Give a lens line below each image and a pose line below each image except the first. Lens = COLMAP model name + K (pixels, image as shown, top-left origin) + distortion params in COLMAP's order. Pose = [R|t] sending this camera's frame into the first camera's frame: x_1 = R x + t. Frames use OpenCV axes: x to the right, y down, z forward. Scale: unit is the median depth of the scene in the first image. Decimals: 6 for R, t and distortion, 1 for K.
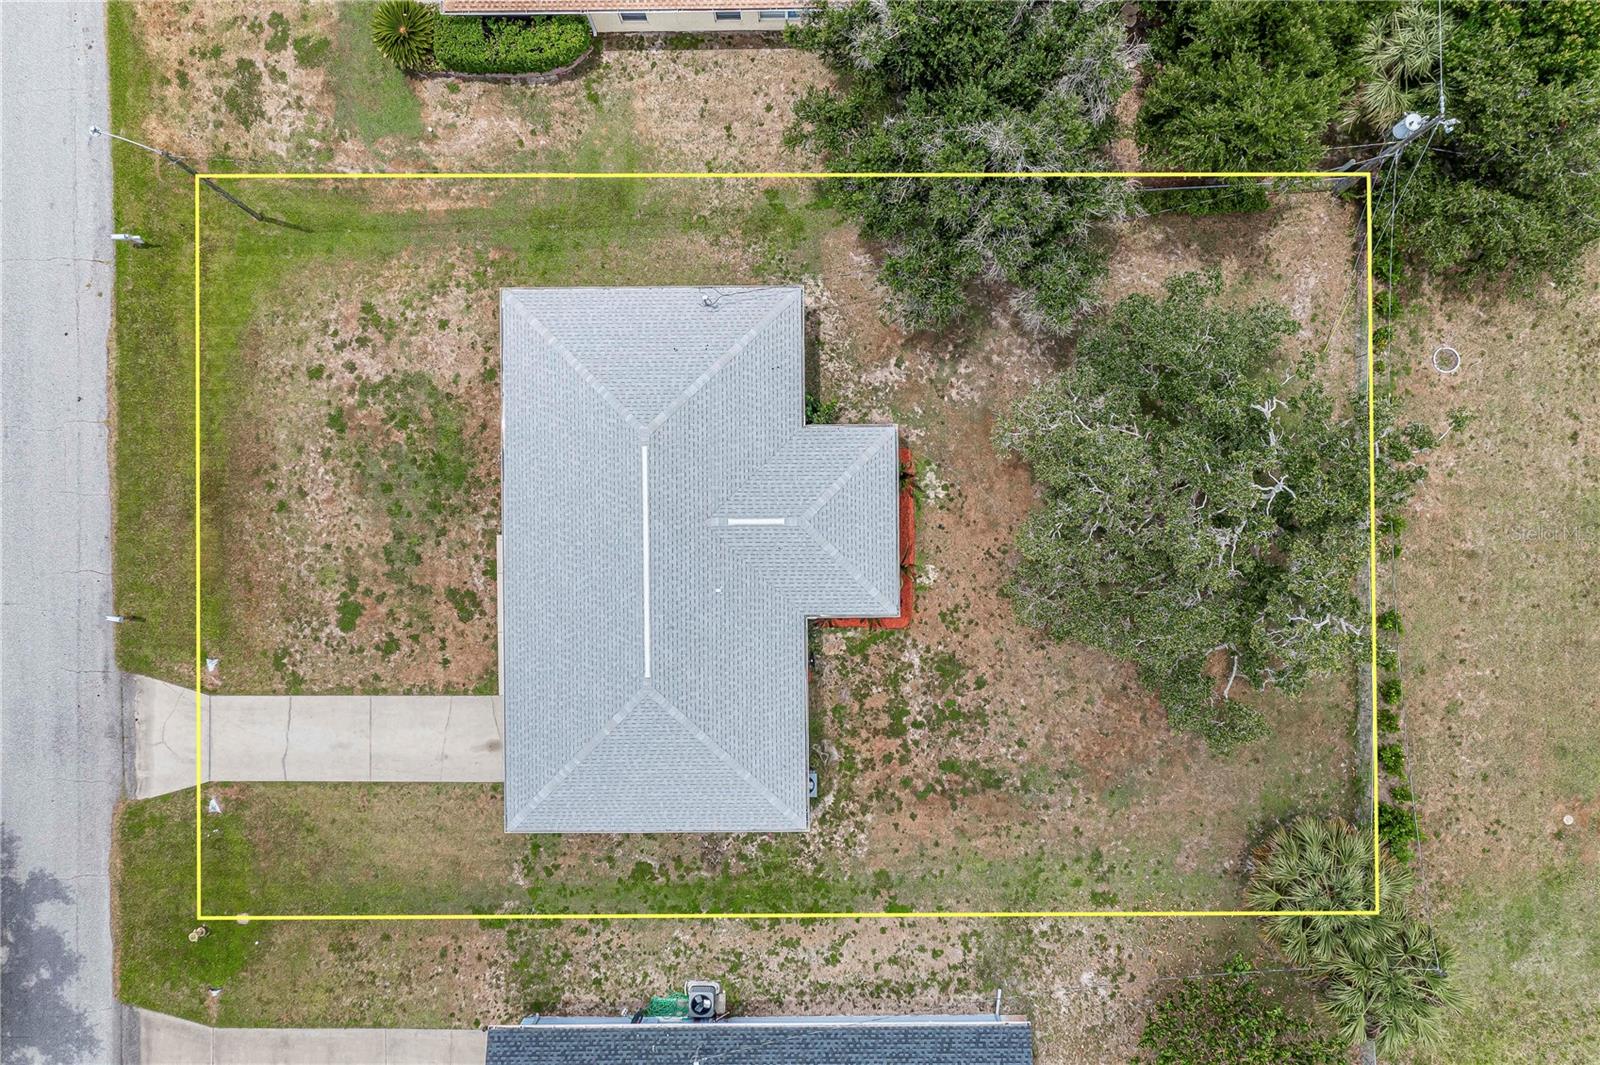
lens RADIAL K [[1266.8, 0, 806.1], [0, 1266.8, 526.1], [0, 0, 1]] dist [0.000956, 0.069479]
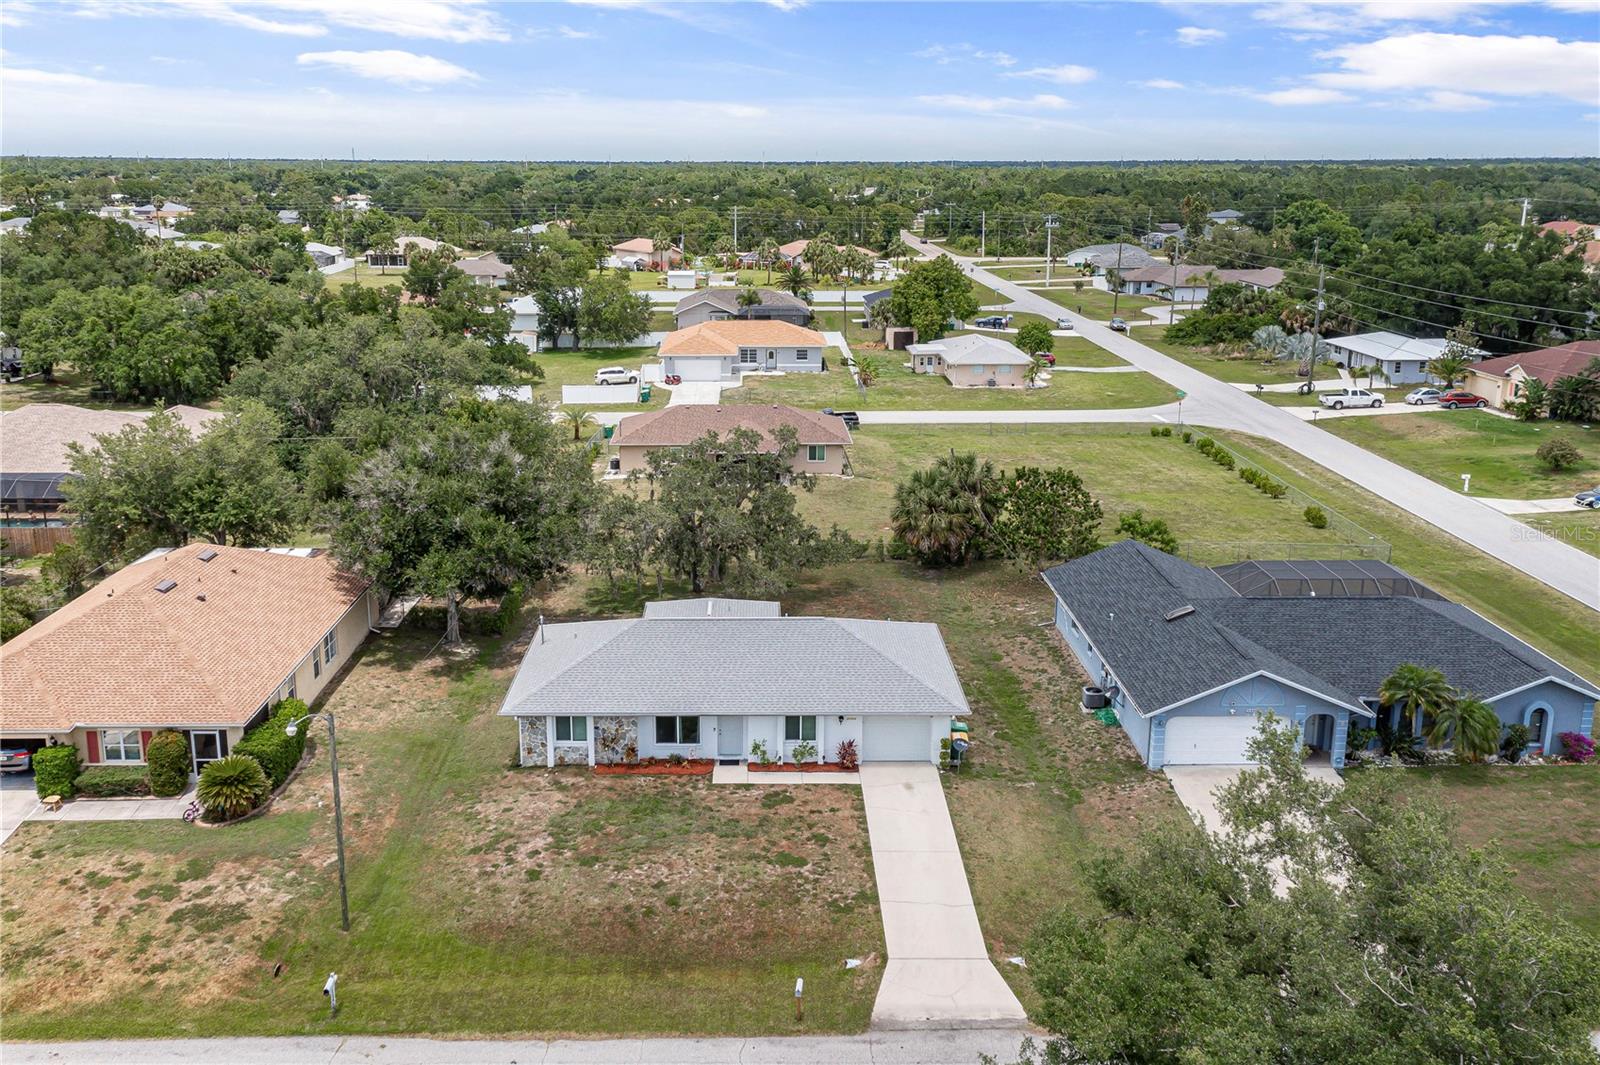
lens RADIAL K [[1316.0, 0, 773.8], [0, 1316.0, 461.7], [0, 0, 1]] dist [0.012325, 0.015593]
pose [[-0.006815, -0.210123, 0.977651, -1.284065], [0.999975, -0.003001, 0.006326, 0.052831], [0.001605, 0.977670, 0.210139, 0.494332]]
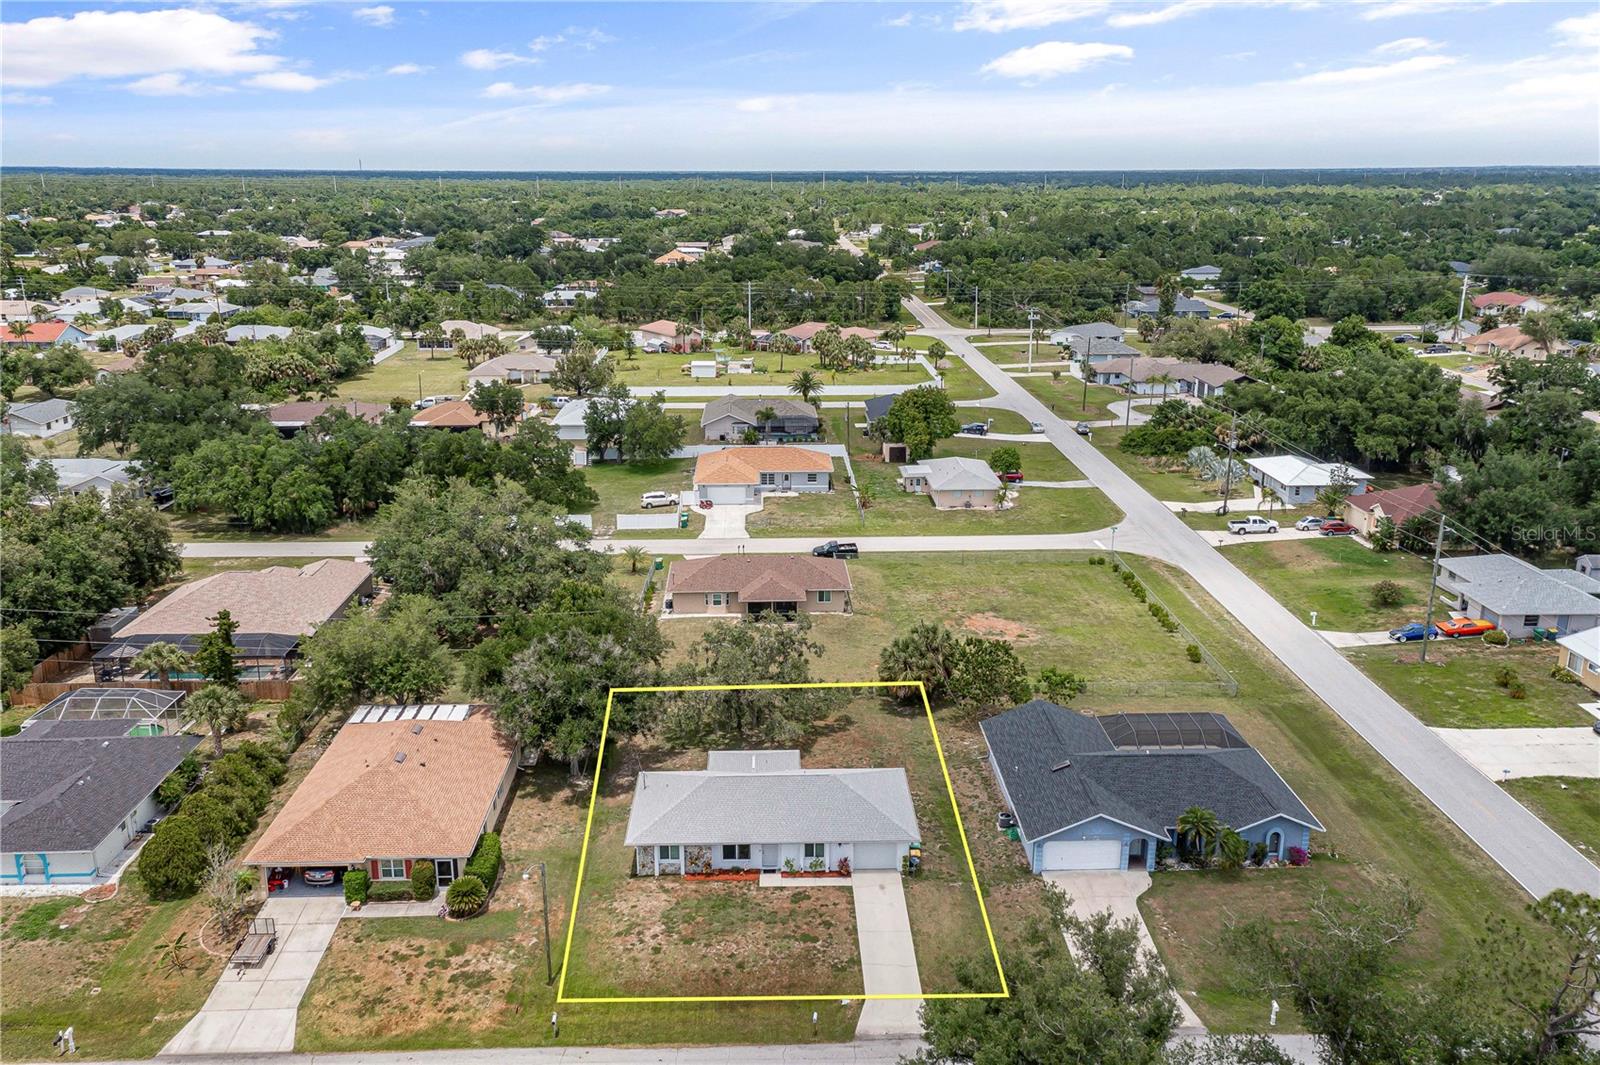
lens RADIAL K [[1296.0, 0, 798.8], [0, 1296.0, 526.9], [0, 0, 1]] dist [0.008056, 0.012439]
pose [[-0.019683, -0.252112, 0.967498, -1.829821], [0.999776, -0.012492, 0.017085, 0.036286], [0.007778, 0.967617, 0.252301, 0.079348]]
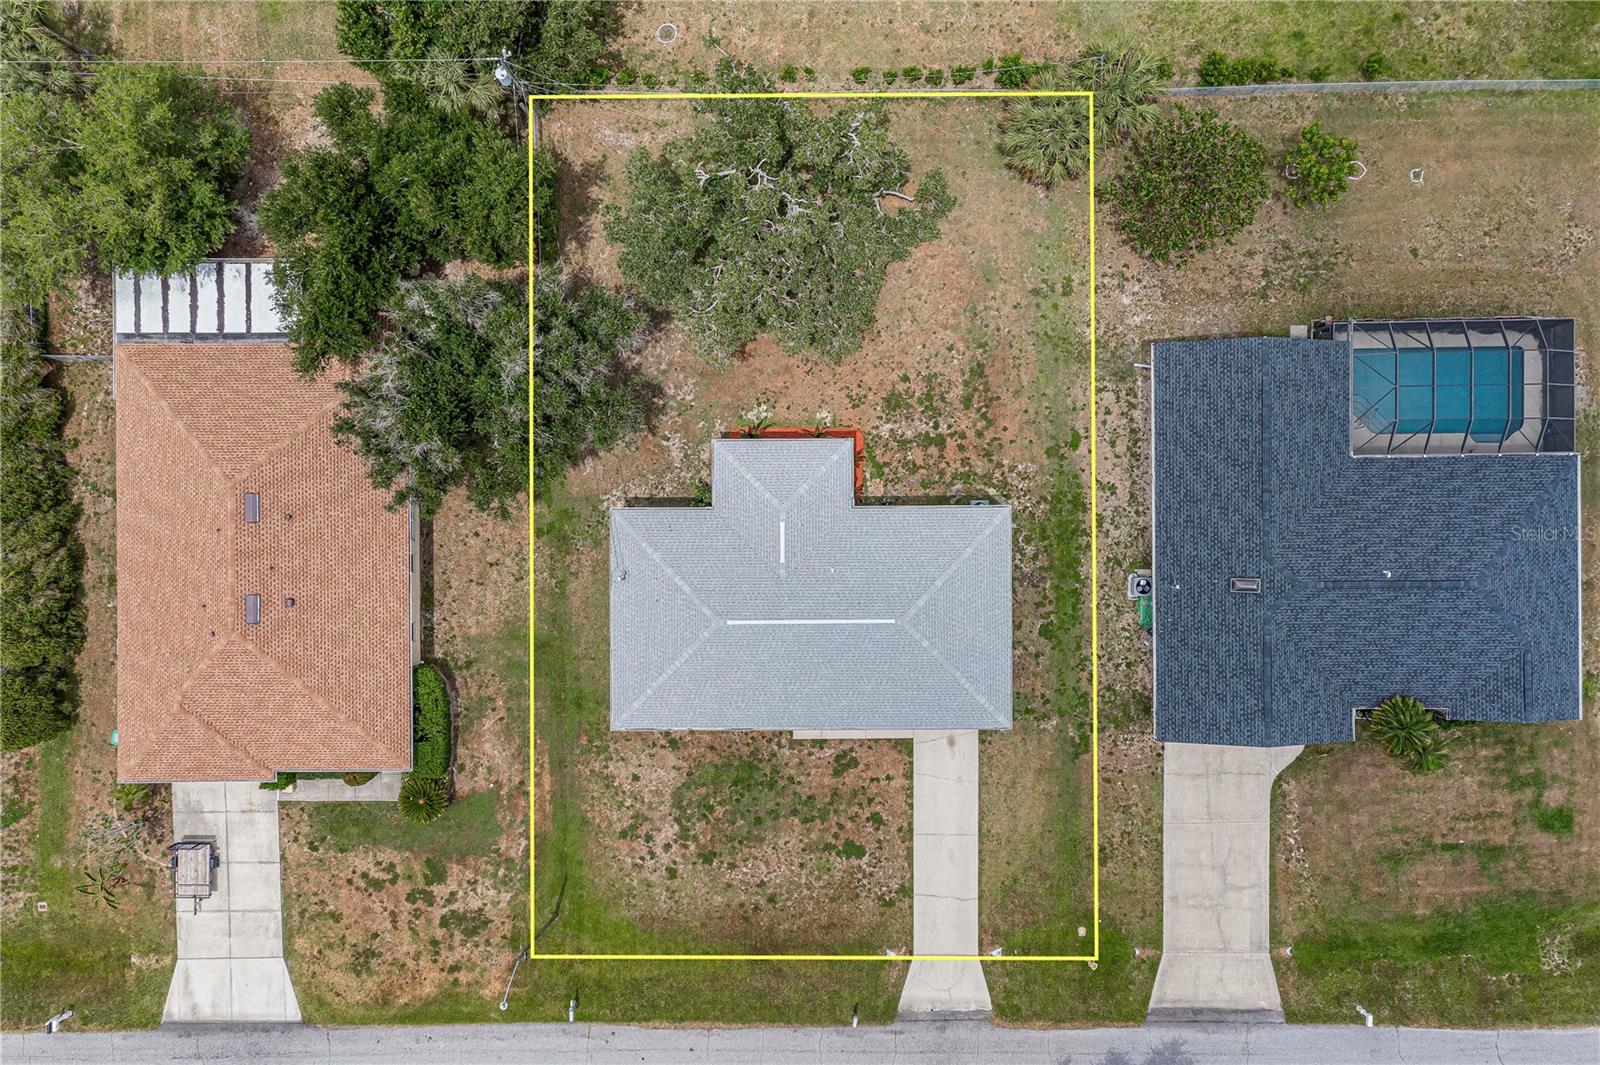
lens RADIAL K [[1296.0, 0, 798.8], [0, 1296.0, 526.9], [0, 0, 1]] dist [0.008056, 0.012439]
pose [[0.004573, -0.999956, 0.008175, -0.031342], [0.999915, 0.004473, -0.012271, 0.028585], [0.012234, 0.008230, 0.999891, -0.371238]]
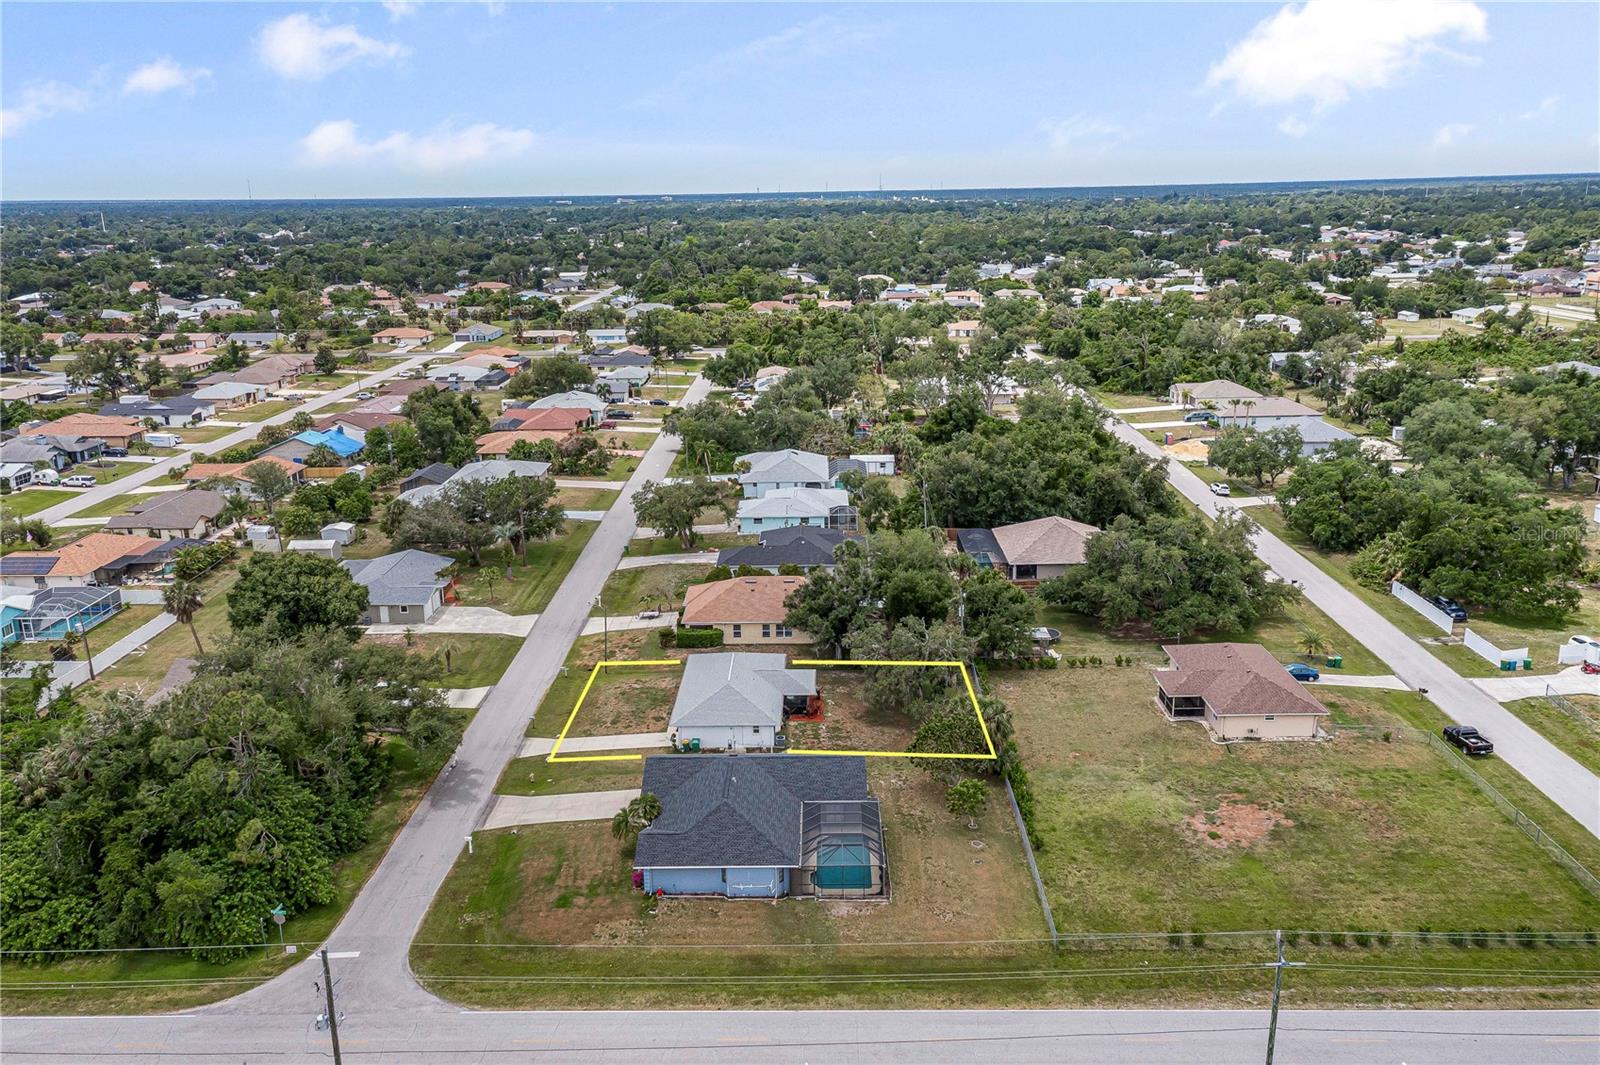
lens RADIAL K [[1260.6, 0, 800.0], [0, 1260.6, 532.5], [0, 0, 1]] dist [0.004229, 0.010629]
pose [[0.999716, 0.001638, -0.023795, 0.098950], [-0.023435, 0.252933, -0.967200, 2.578346], [0.004434, 0.967482, 0.252900, -0.072021]]
